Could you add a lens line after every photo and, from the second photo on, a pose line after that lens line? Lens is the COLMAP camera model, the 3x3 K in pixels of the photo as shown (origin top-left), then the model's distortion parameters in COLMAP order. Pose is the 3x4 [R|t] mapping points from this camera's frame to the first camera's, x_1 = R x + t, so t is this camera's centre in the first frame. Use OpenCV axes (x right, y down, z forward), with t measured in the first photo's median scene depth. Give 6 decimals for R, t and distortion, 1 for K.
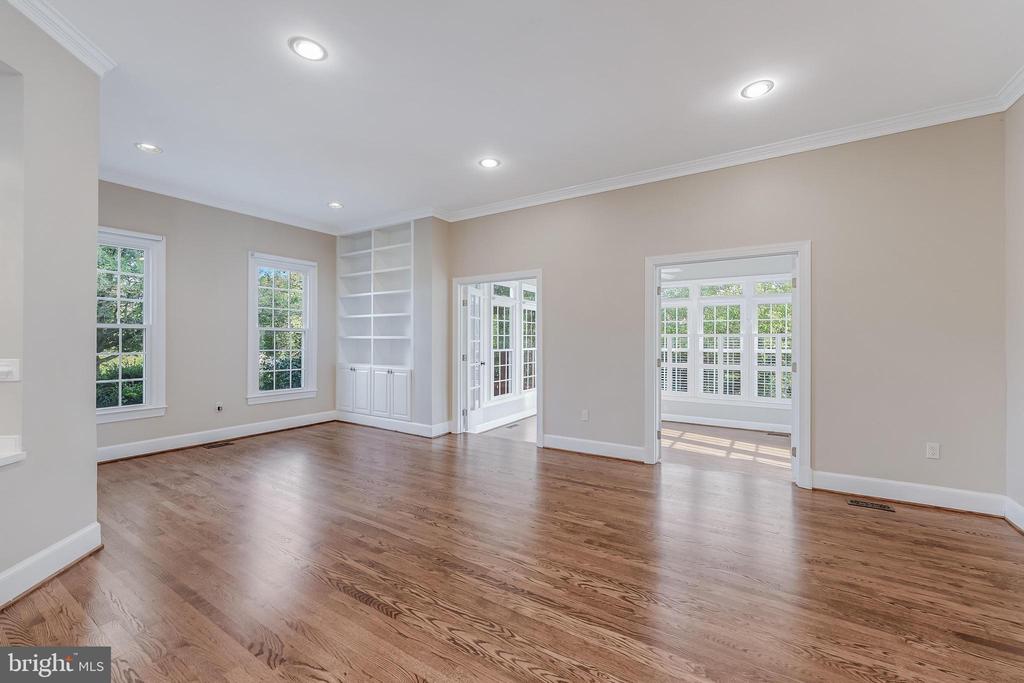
lens RADIAL K [[415.1, 0, 513.8], [0, 415.1, 339.6], [0, 0, 1]] dist [-0.000701, -0.000126]
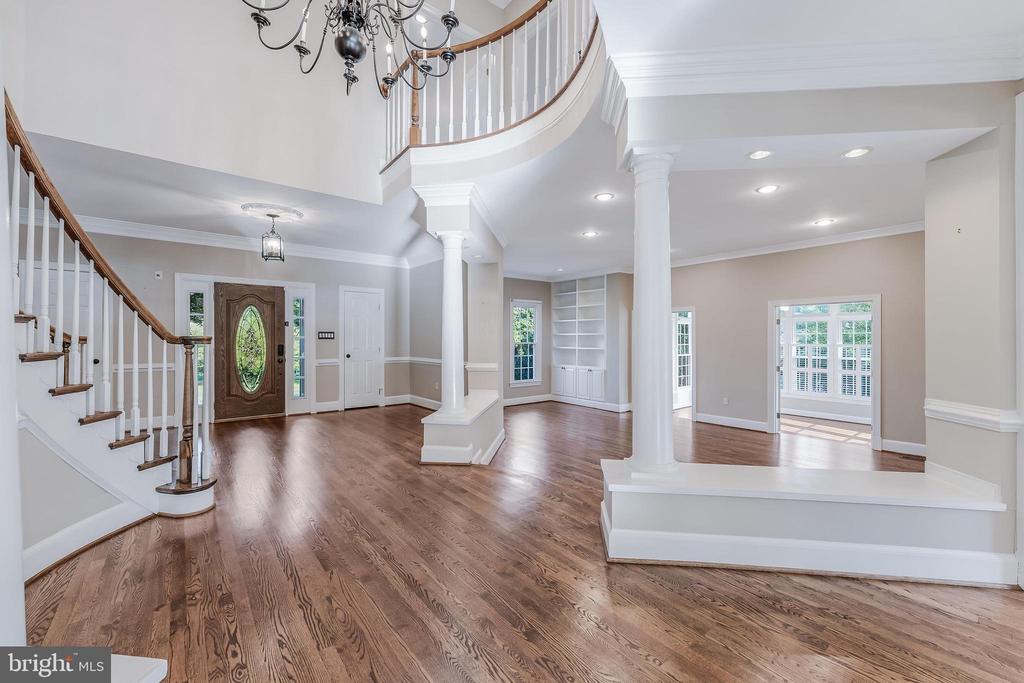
lens RADIAL K [[415.1, 0, 514.4], [0, 415.1, 337.6], [0, 0, 1]] dist [-0.000701, -0.000126]
pose [[0.944366, -0.002894, -0.328884, -0.052464], [0.001513, 0.999989, -0.004457, -0.041616], [0.328893, 0.003712, 0.944360, -0.604593]]
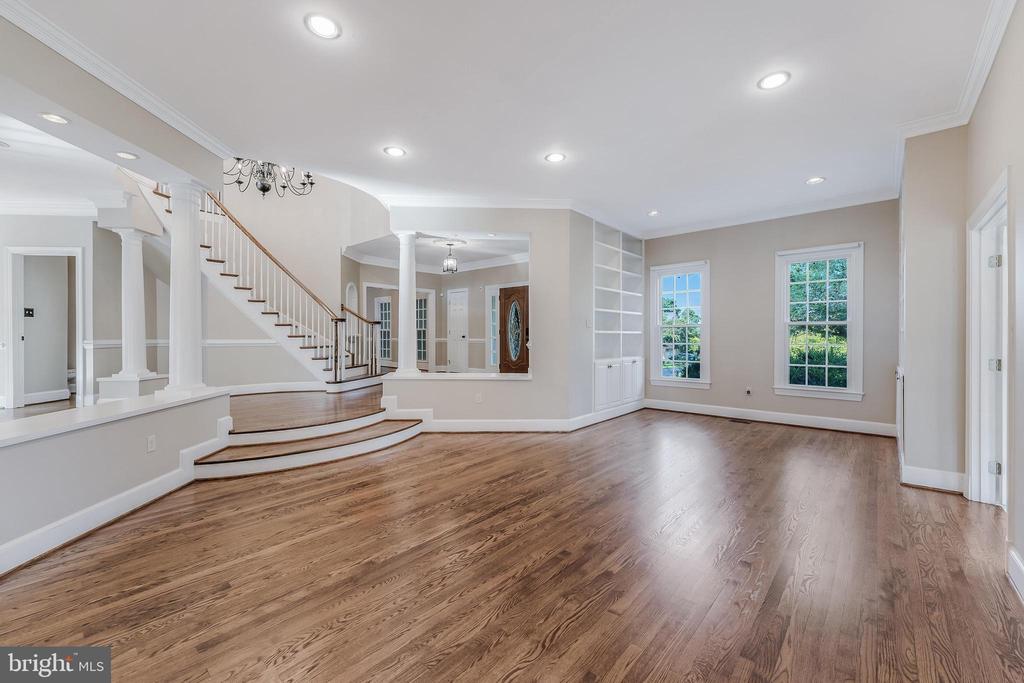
lens RADIAL K [[415.1, 0, 519.1], [0, 415.1, 337.8], [0, 0, 1]] dist [-0.000701, -0.000126]
pose [[-0.163386, 0.001642, -0.986561, 0.521571], [0.000270, 0.999999, 0.001620, 0.007972], [0.986562, -0.000002, -0.163386, 0.502339]]
